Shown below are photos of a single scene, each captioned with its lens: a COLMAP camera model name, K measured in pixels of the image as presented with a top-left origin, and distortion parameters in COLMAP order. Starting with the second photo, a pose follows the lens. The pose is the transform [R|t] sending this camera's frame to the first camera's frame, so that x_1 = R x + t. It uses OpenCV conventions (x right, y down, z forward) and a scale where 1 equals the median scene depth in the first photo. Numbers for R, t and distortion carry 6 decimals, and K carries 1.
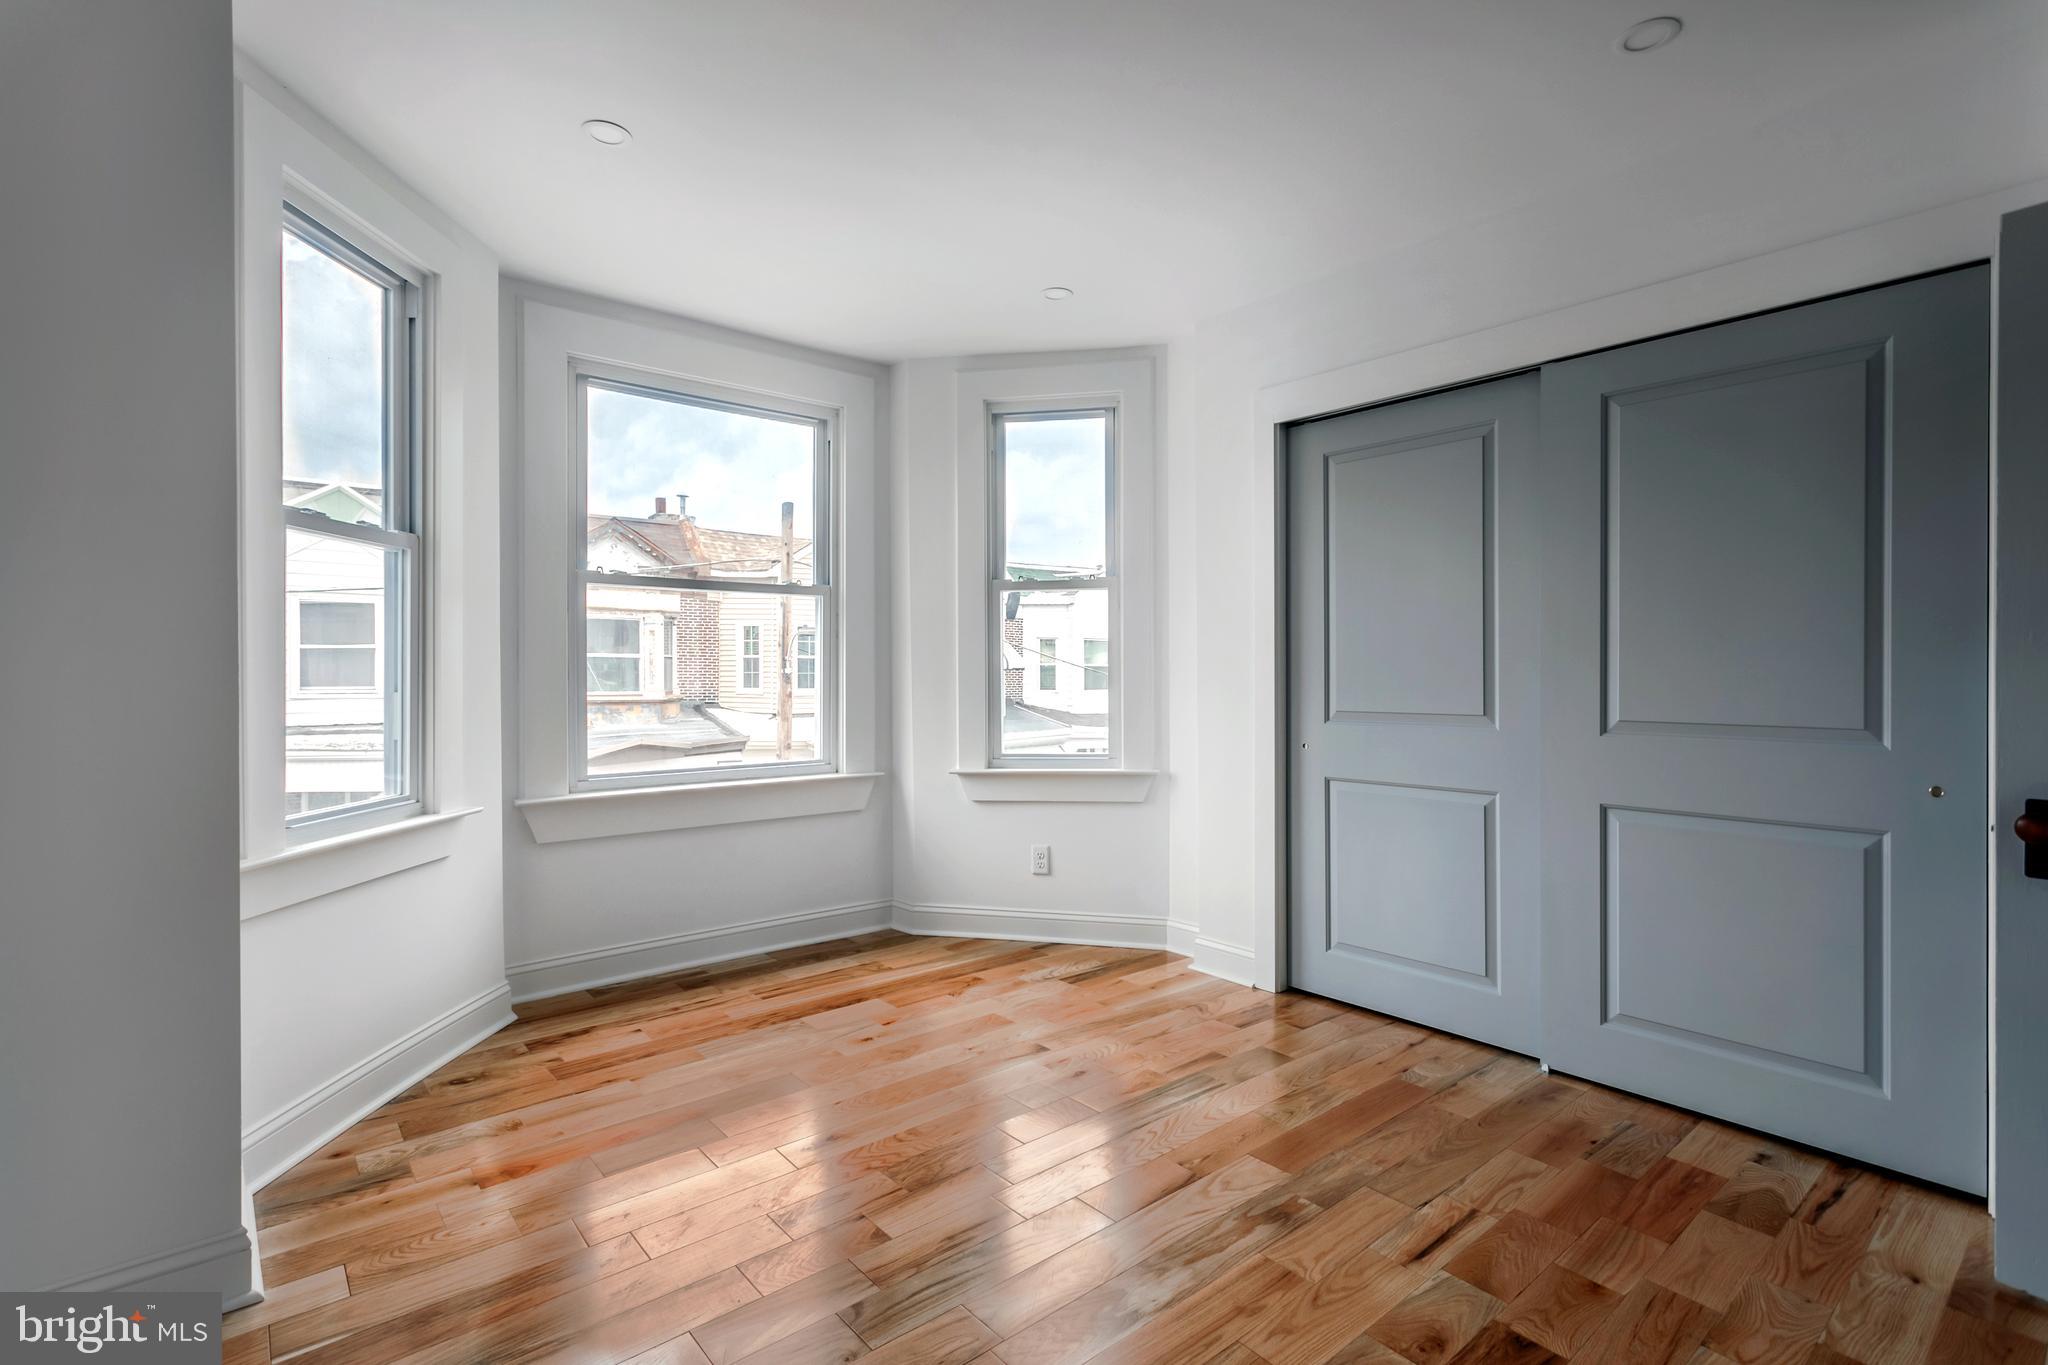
lens RADIAL K [[994.4, 0, 1062.5], [0, 994.4, 665.9], [0, 0, 1]] dist [0.003180, 0.002391]
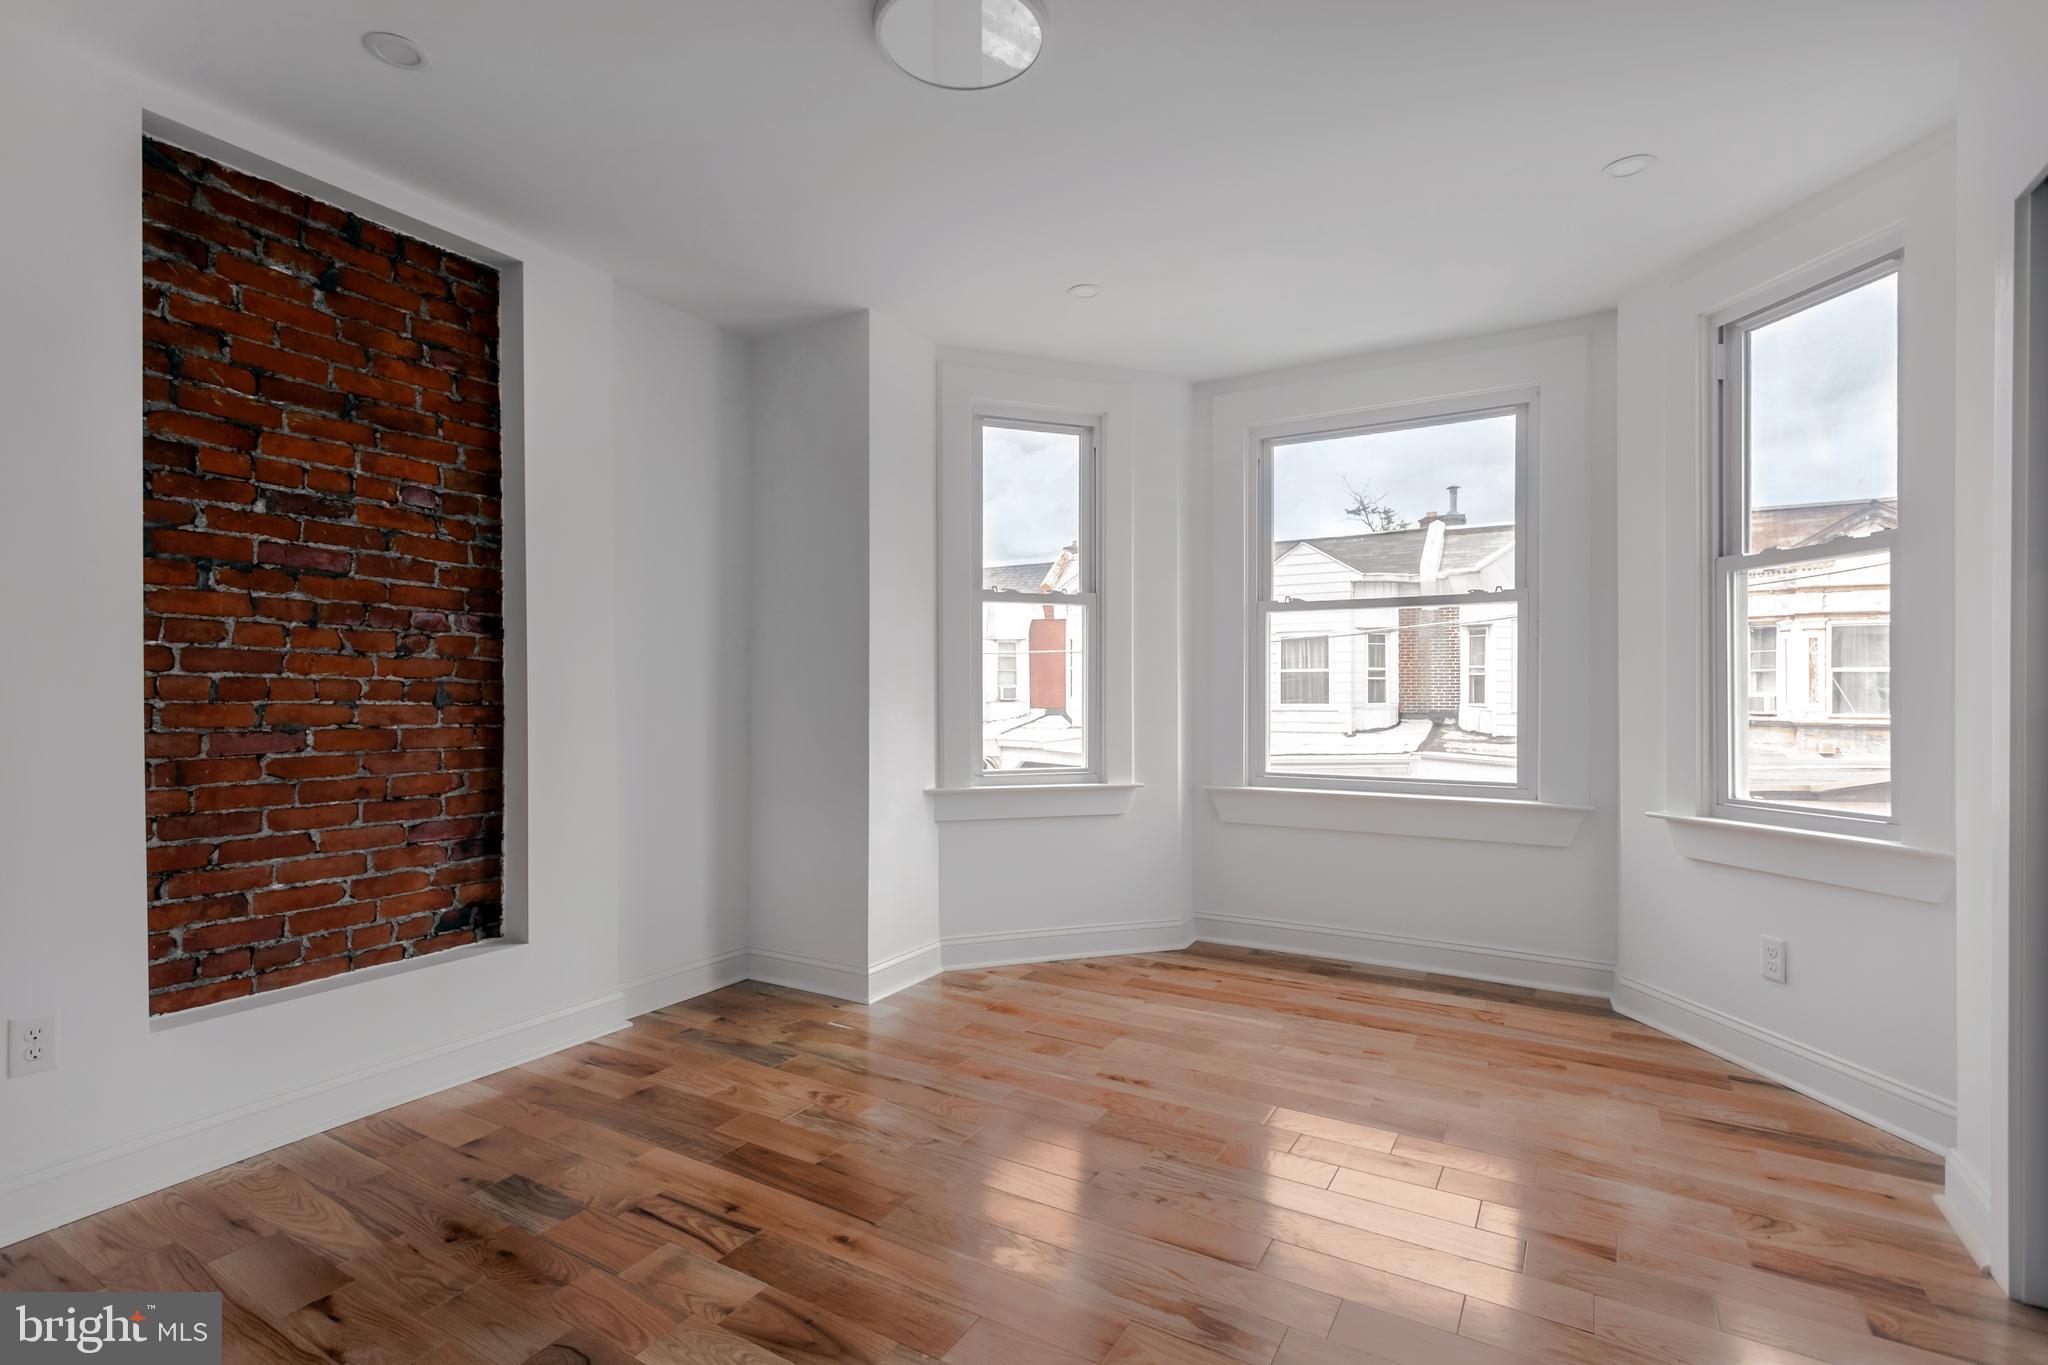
lens RADIAL K [[994.4, 0, 1017.0], [0, 994.4, 690.6], [0, 0, 1]] dist [0.003180, 0.002391]
pose [[0.295397, -0.003098, -0.955370, 0.589051], [-0.001255, 0.999993, -0.003631, 0.017141], [0.955374, 0.002272, 0.295391, 0.369370]]
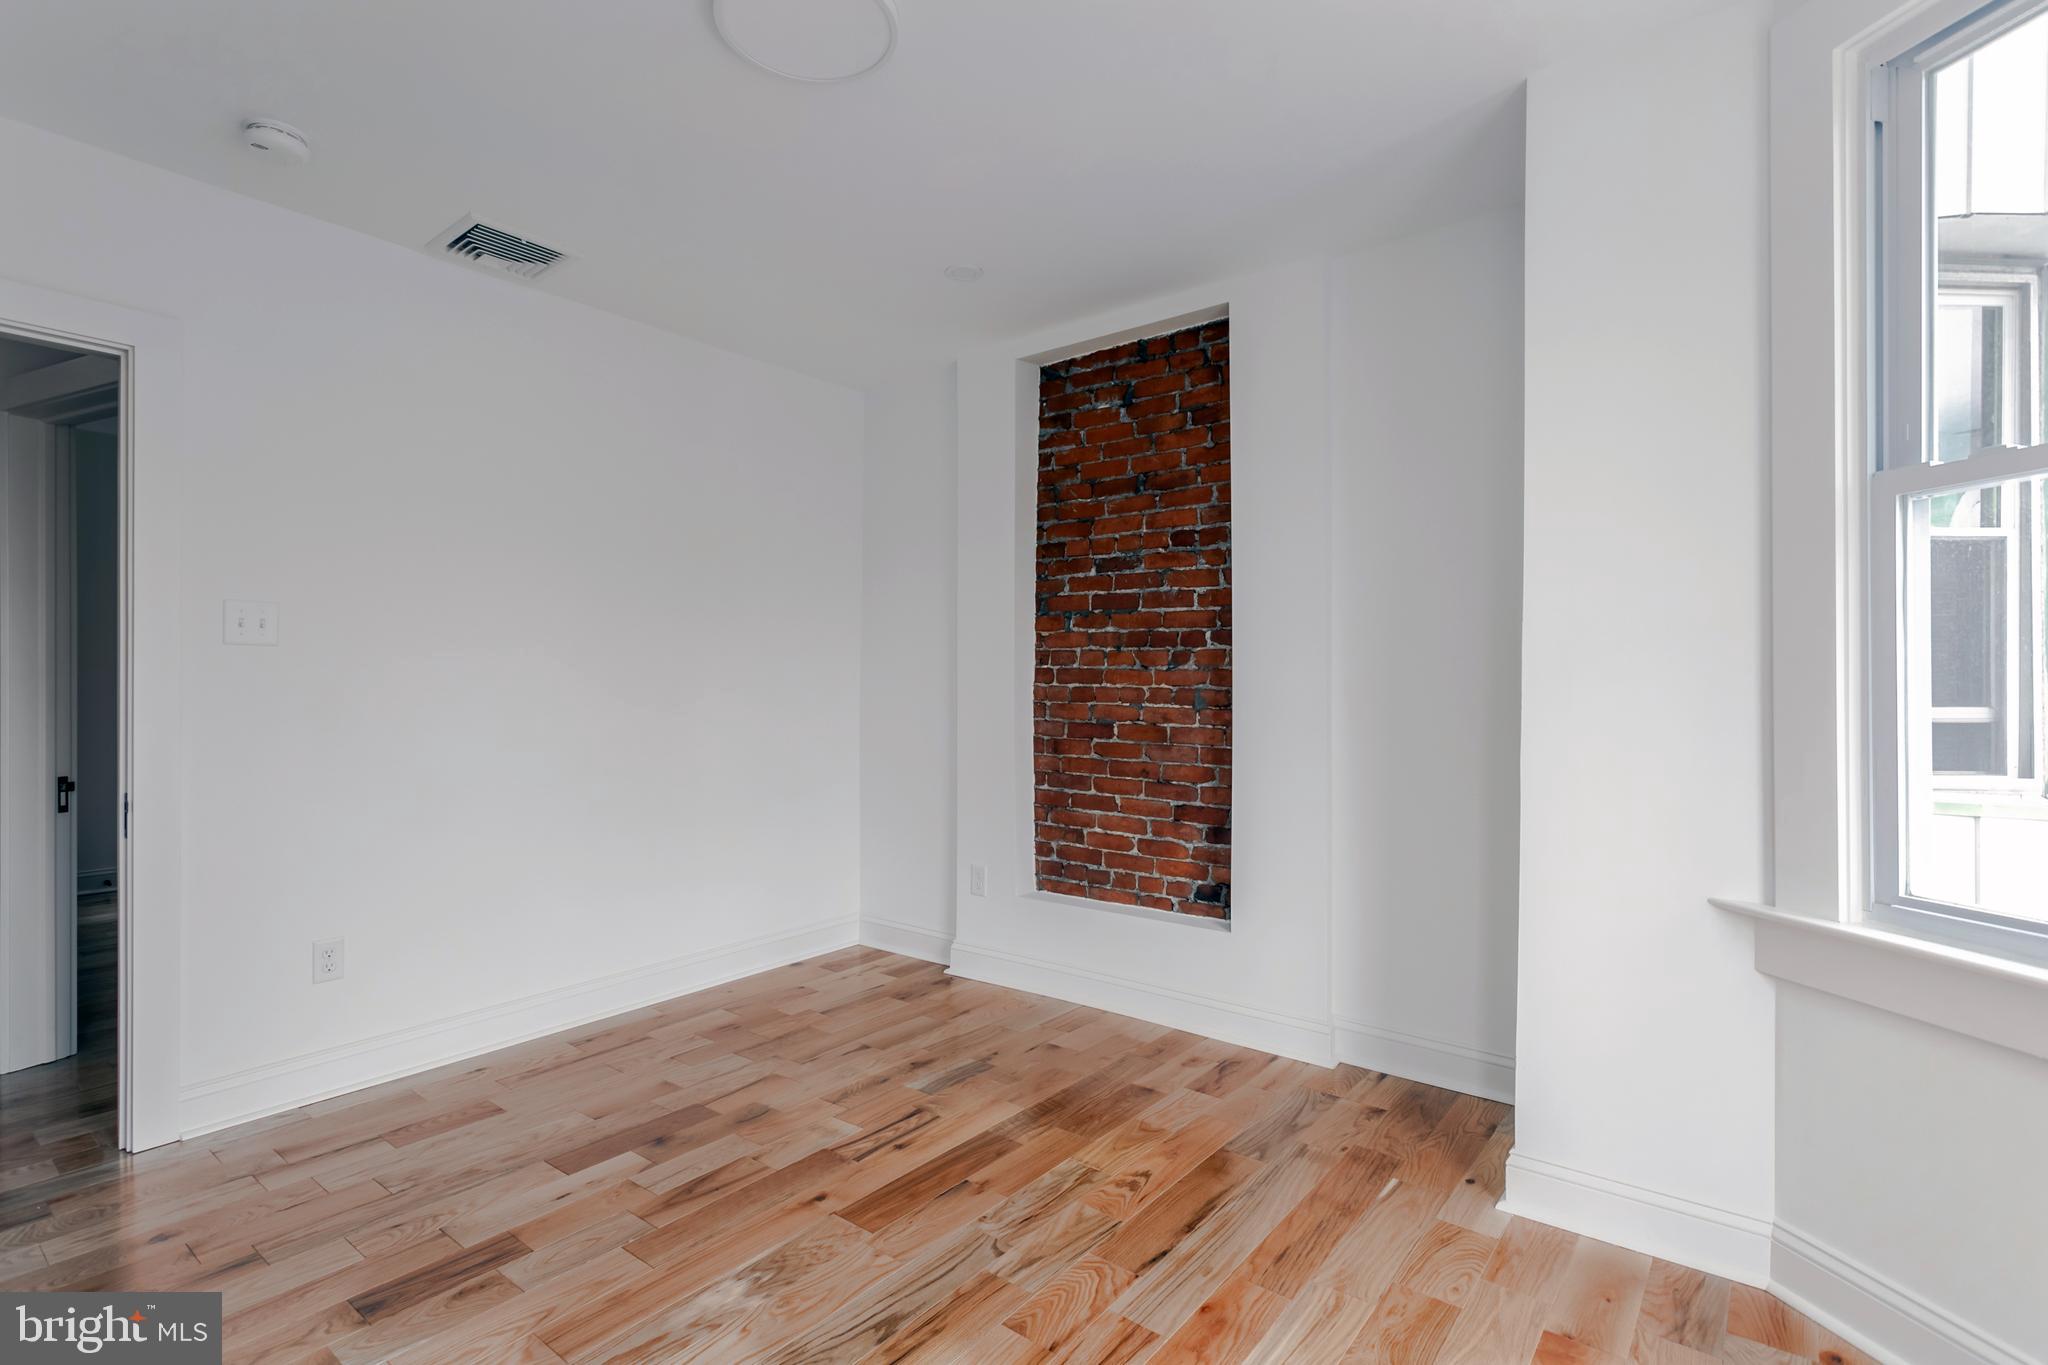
lens RADIAL K [[994.4, 0, 1039.8], [0, 994.4, 677.8], [0, 0, 1]] dist [0.003180, 0.002391]
pose [[-0.988504, -0.005947, -0.151080, -0.040413], [-0.004651, 0.999949, -0.008932, 0.006042], [0.151126, -0.008126, -0.988481, 1.103801]]
